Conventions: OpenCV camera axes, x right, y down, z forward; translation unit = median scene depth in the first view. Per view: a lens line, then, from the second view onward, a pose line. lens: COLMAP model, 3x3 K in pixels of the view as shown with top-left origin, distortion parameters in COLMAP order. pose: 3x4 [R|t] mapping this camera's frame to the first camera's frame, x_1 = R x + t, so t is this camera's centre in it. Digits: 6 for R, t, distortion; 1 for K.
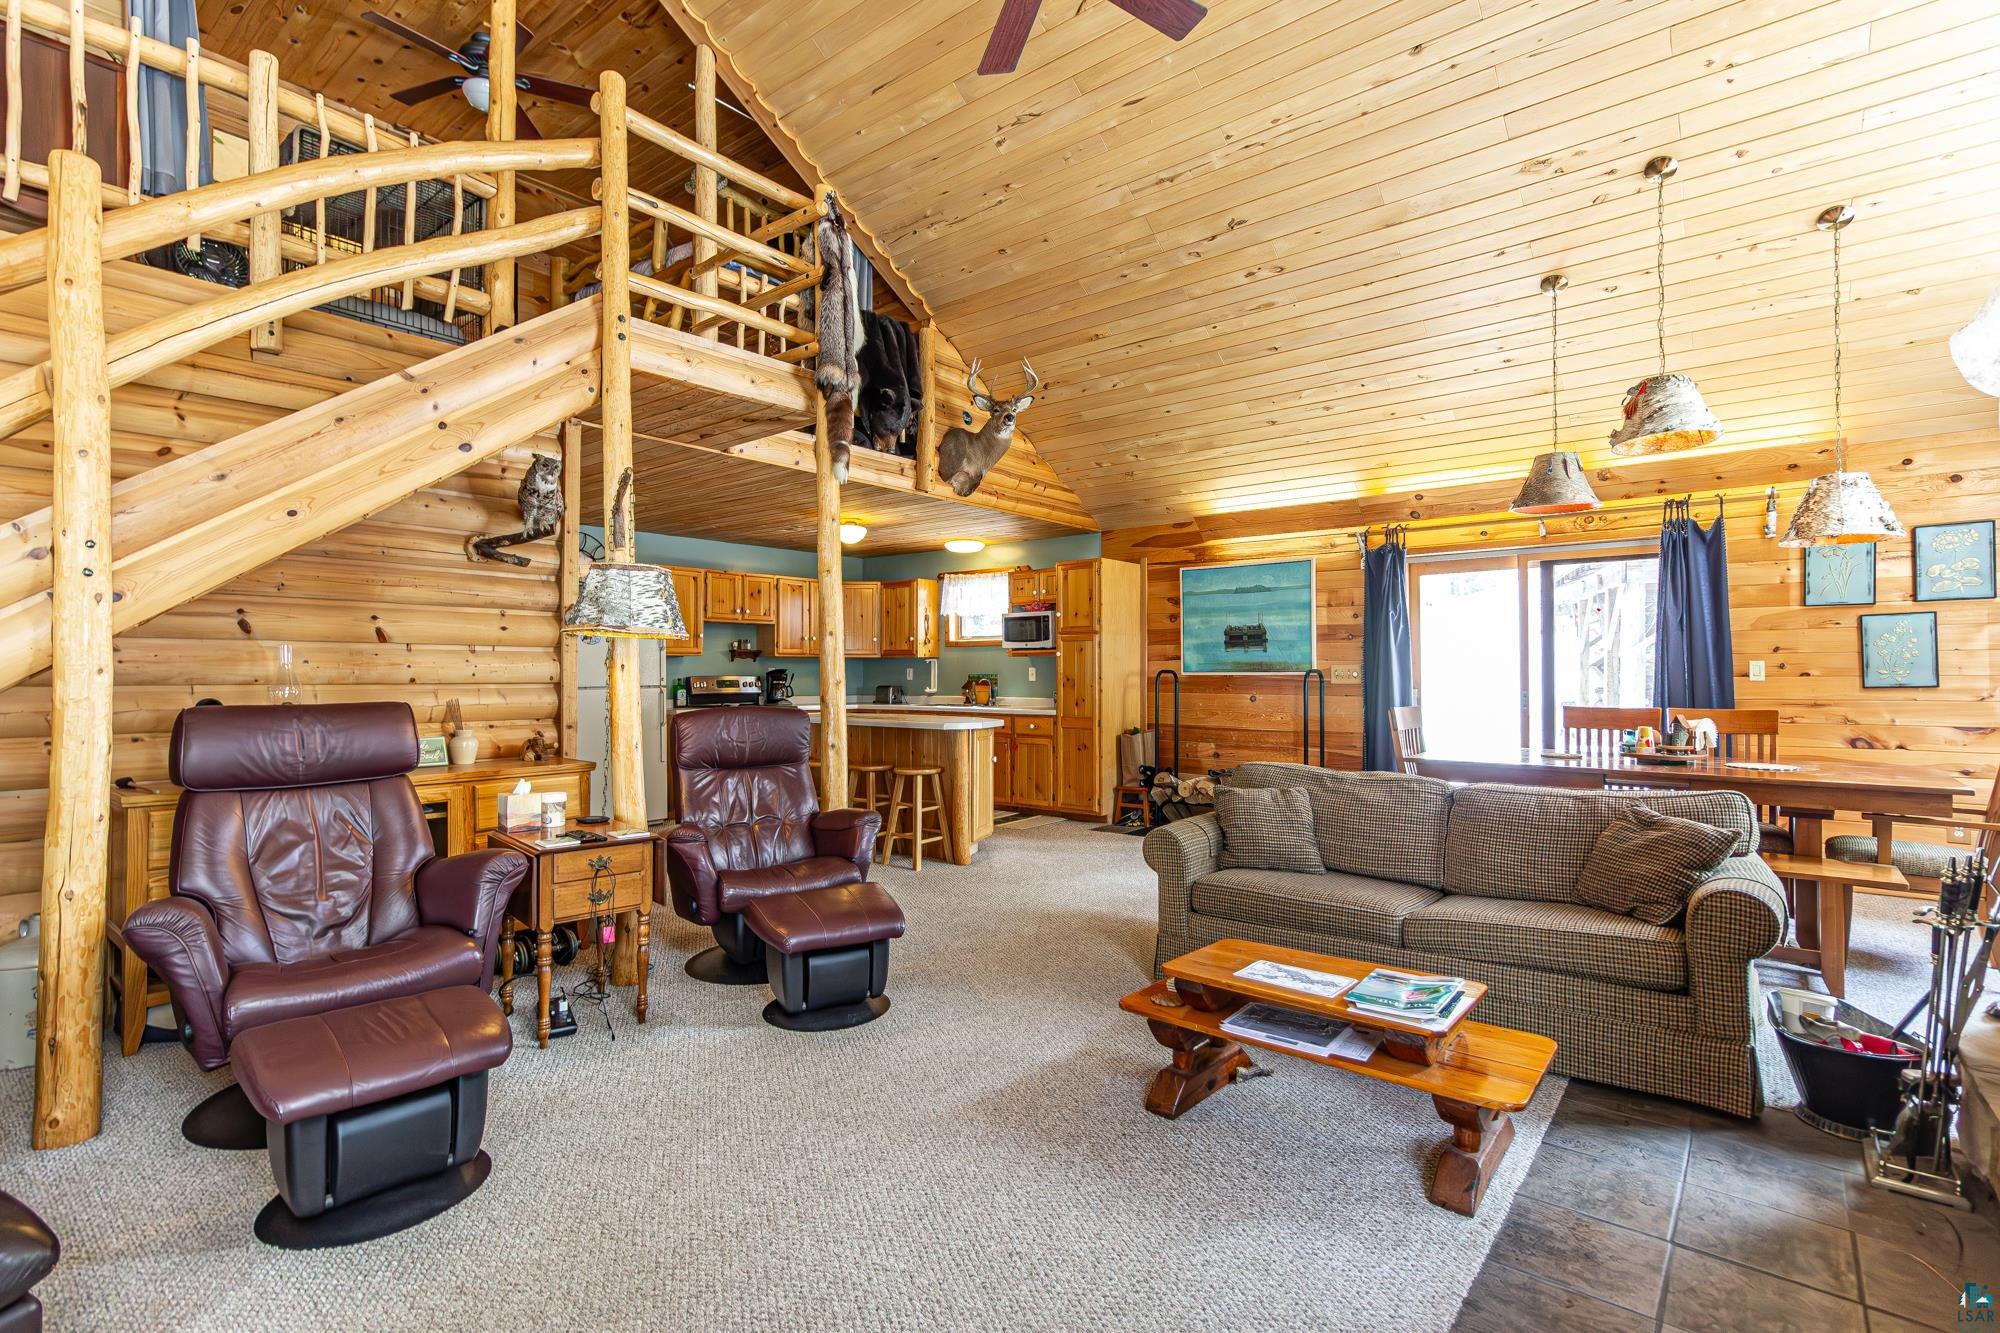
lens RADIAL K [[948.1, 0, 983.0], [0, 948.1, 661.7], [0, 0, 1]] dist [0.002704, 0.001307]
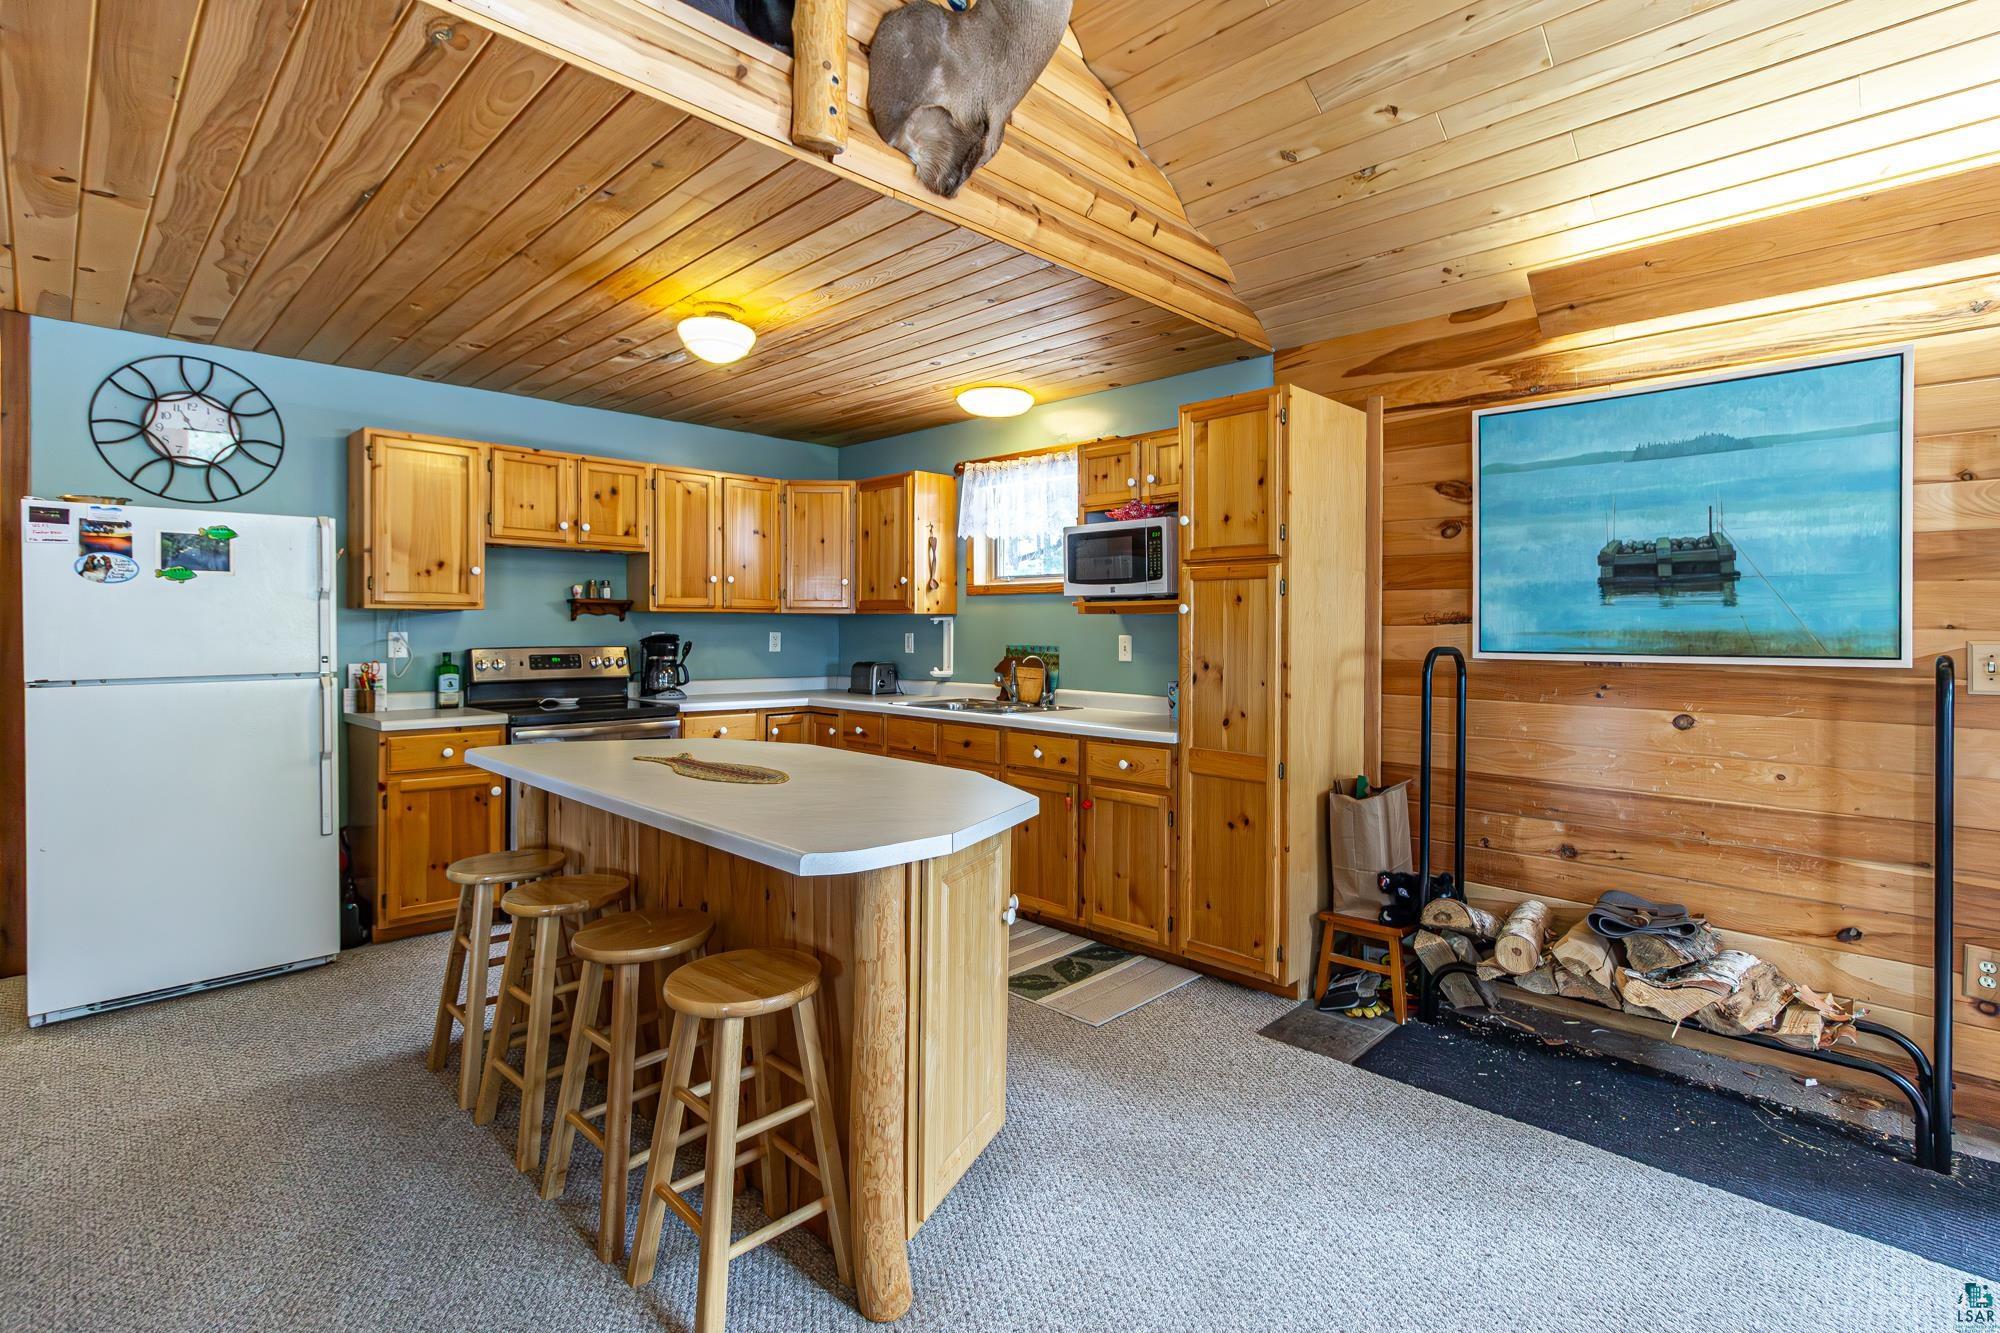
lens RADIAL K [[948.1, 0, 974.0], [0, 948.1, 624.1], [0, 0, 1]] dist [0.002704, 0.001307]
pose [[0.994092, 0.005749, -0.108389, 0.032801], [-0.004883, 0.999954, 0.008249, -0.004567], [0.108431, -0.007671, 0.994074, 0.599313]]
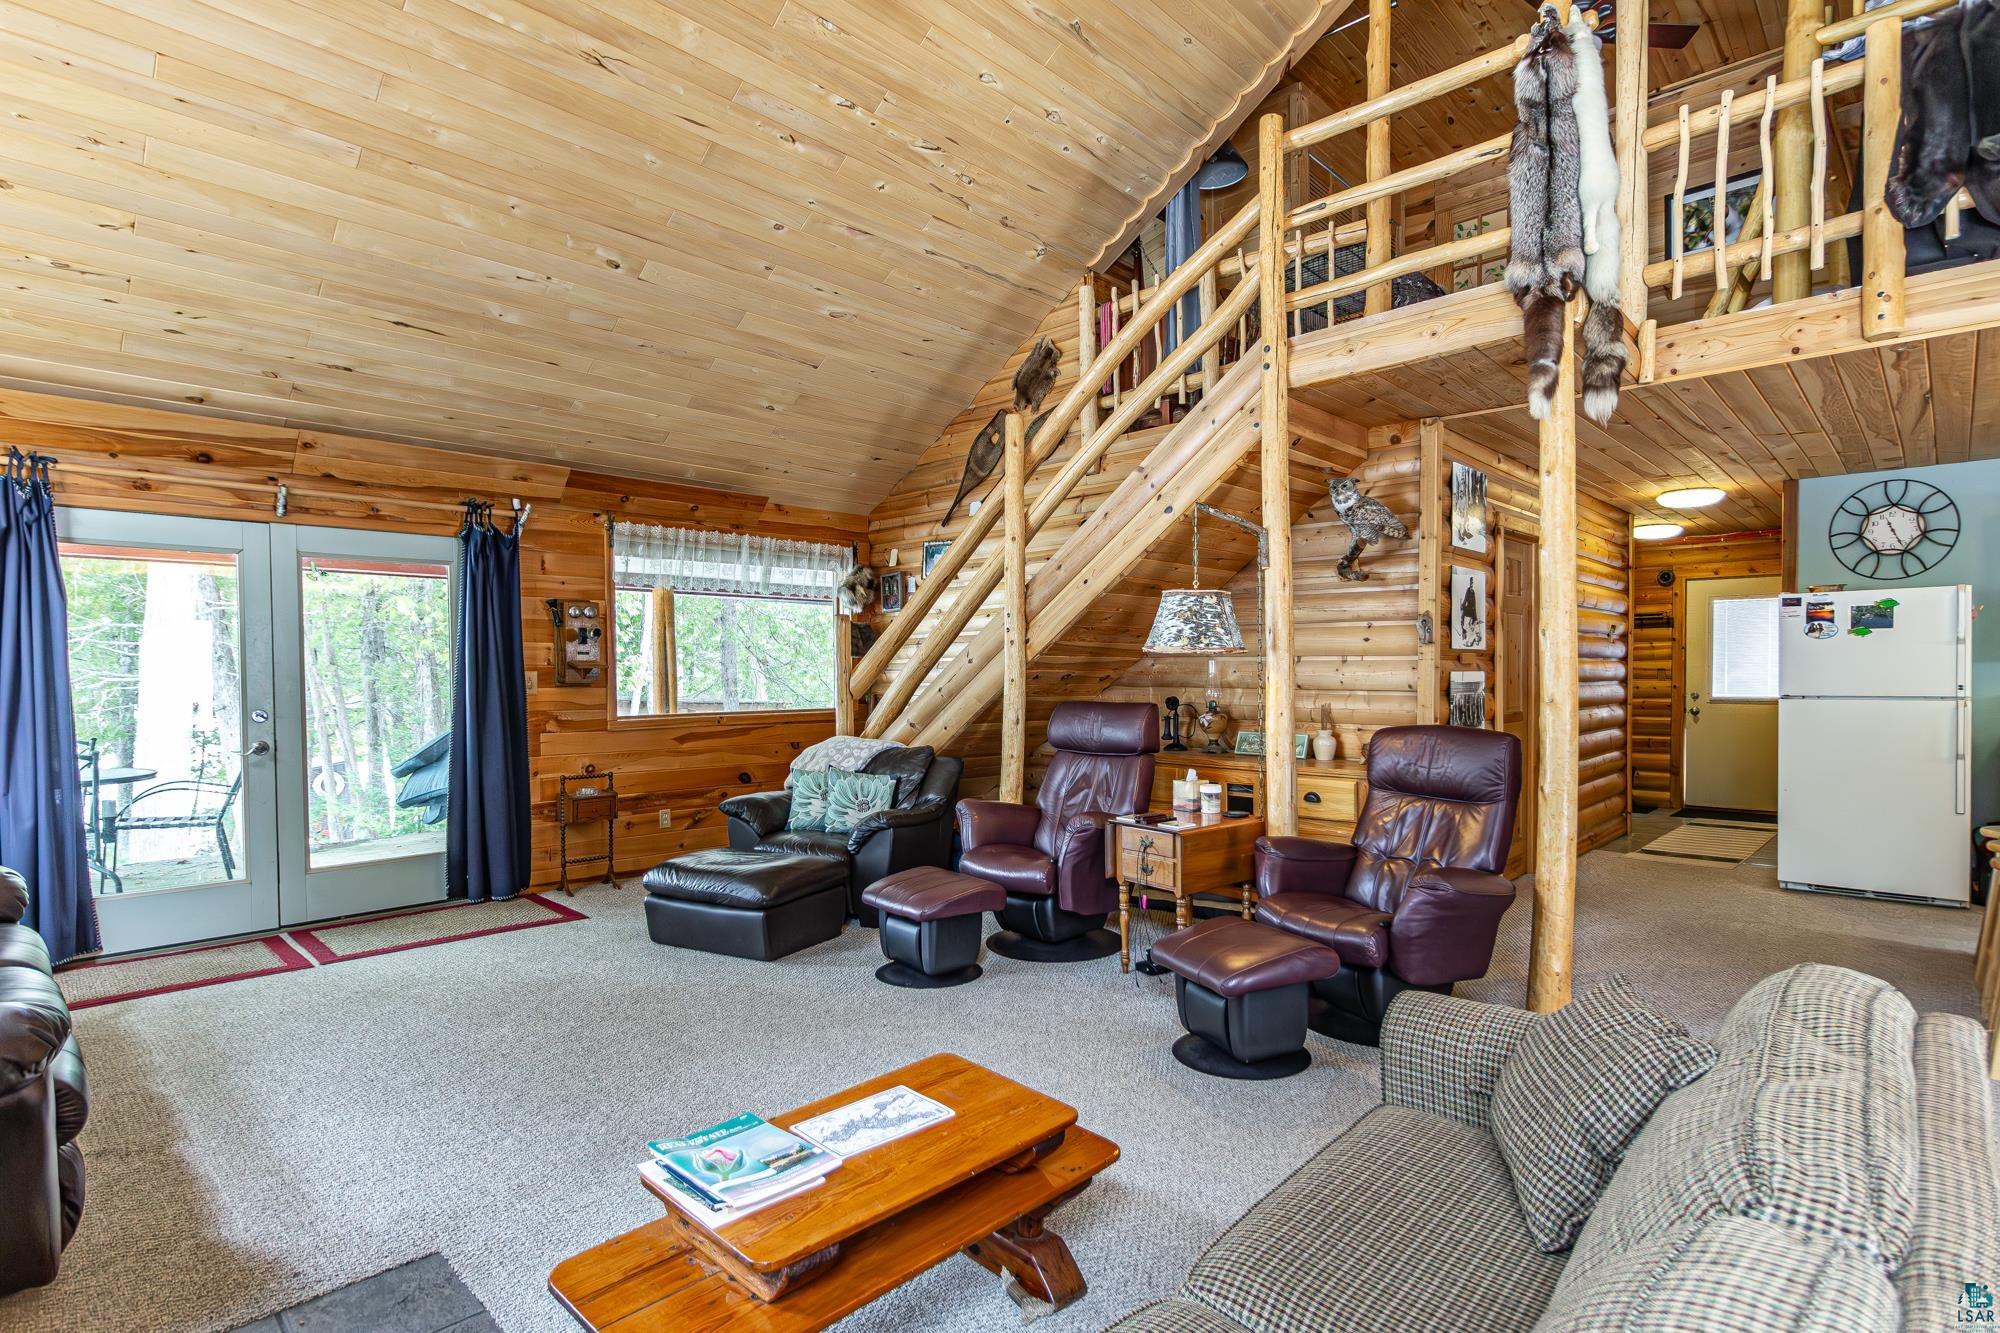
lens RADIAL K [[998.1, 0, 1063.5], [0, 998.1, 694.6], [0, 0, 1]] dist [-0.002690, 0.000150]
pose [[-0.036844, 0.028551, -0.998913, 0.394618], [0.016578, 0.999472, 0.027955, -0.006178], [0.999184, -0.015530, -0.037298, 0.428015]]
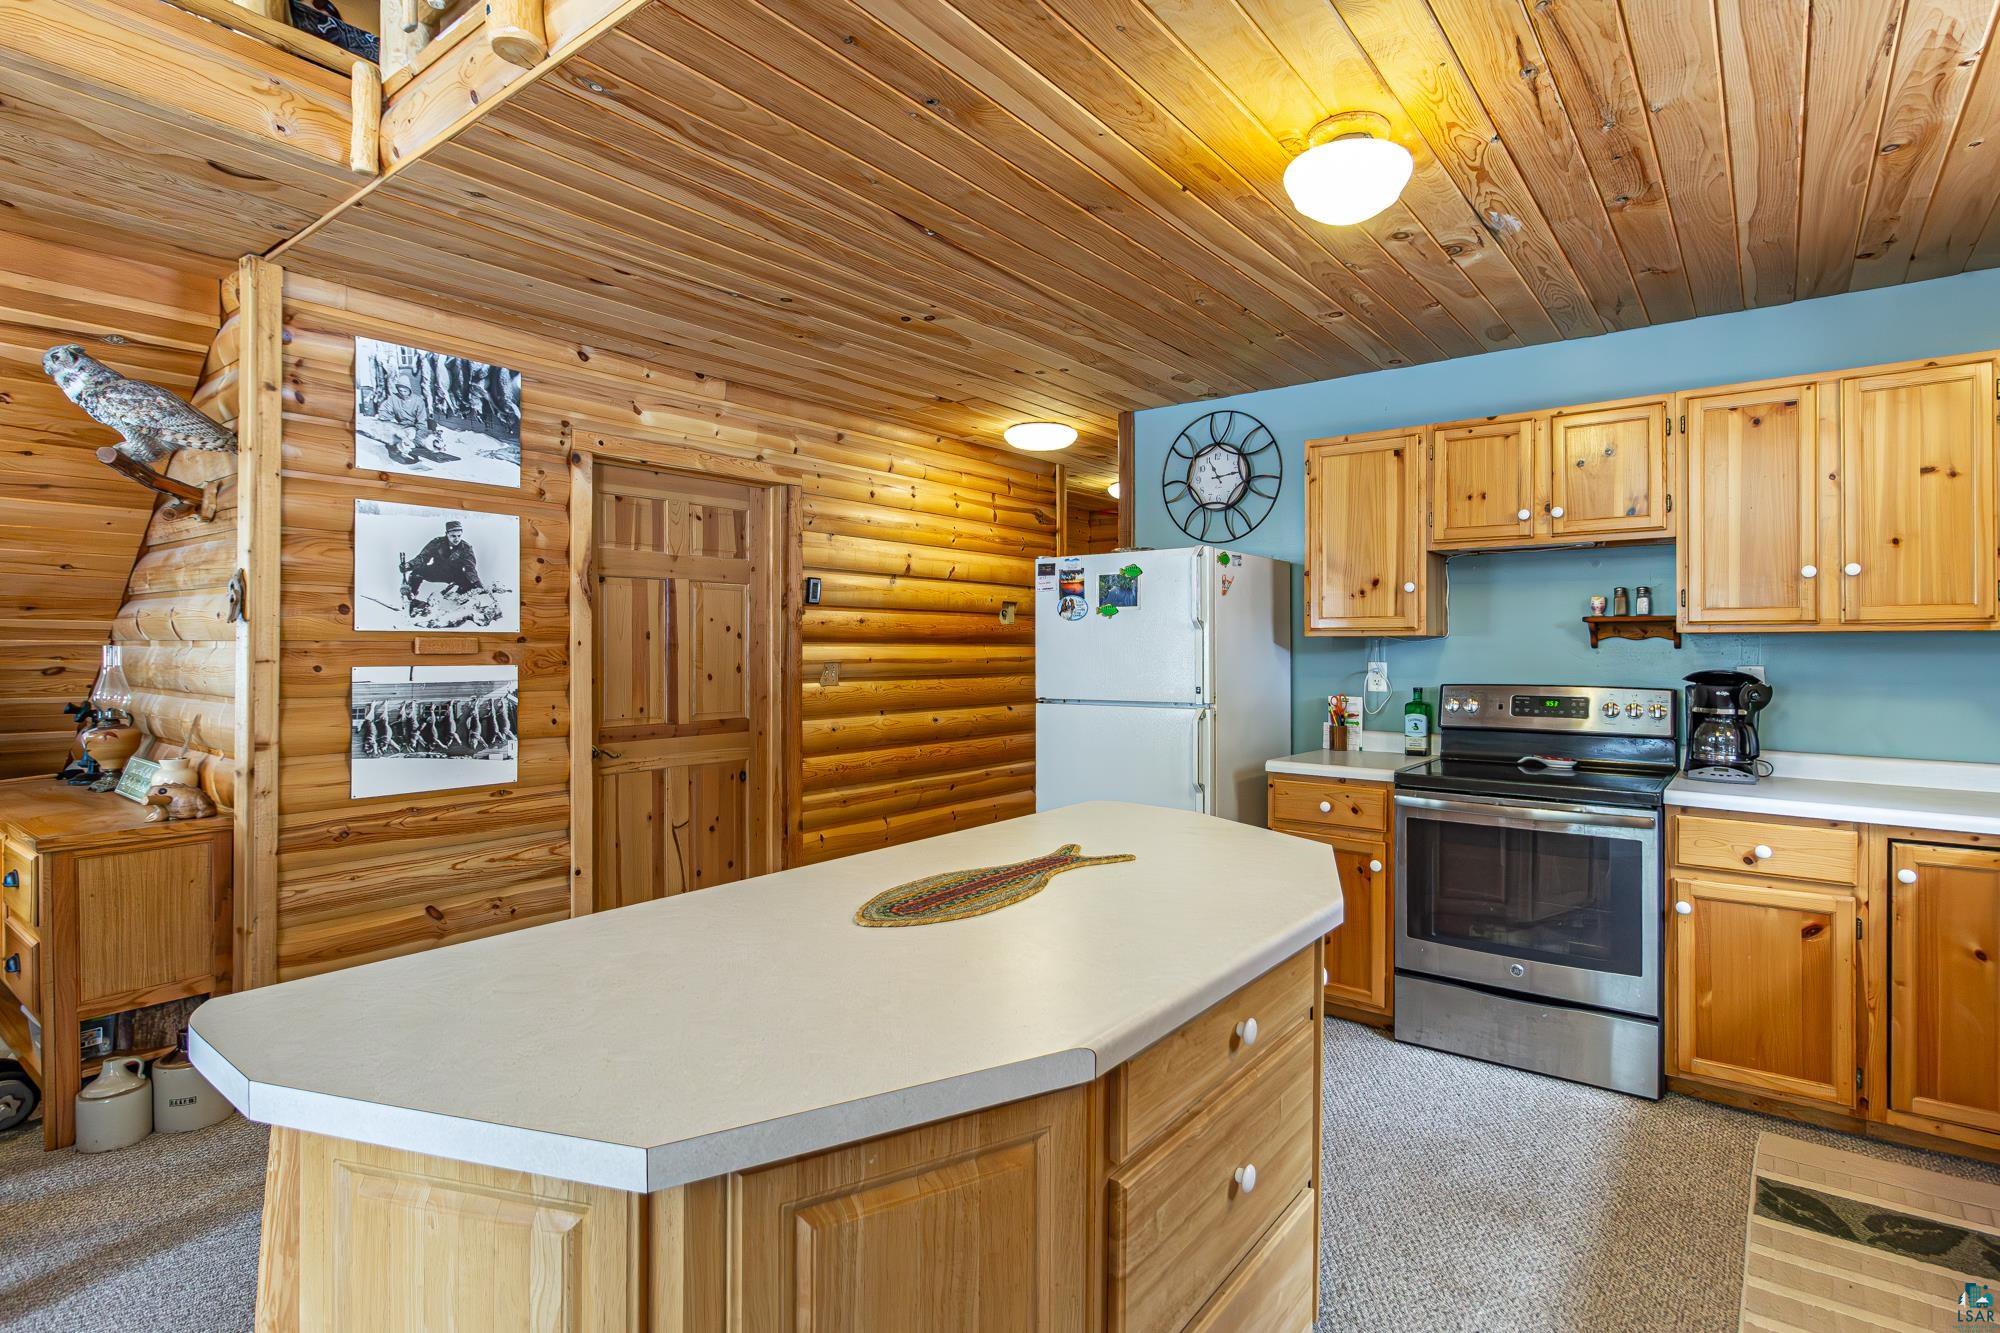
lens RADIAL K [[998.1, 0, 1060.8], [0, 998.1, 643.6], [0, 0, 1]] dist [-0.002690, 0.000150]
pose [[0.069212, 0.001200, -0.997601, 0.150401], [0.010896, 0.999939, 0.001959, -0.006296], [0.997542, -0.011006, 0.069194, 0.958487]]
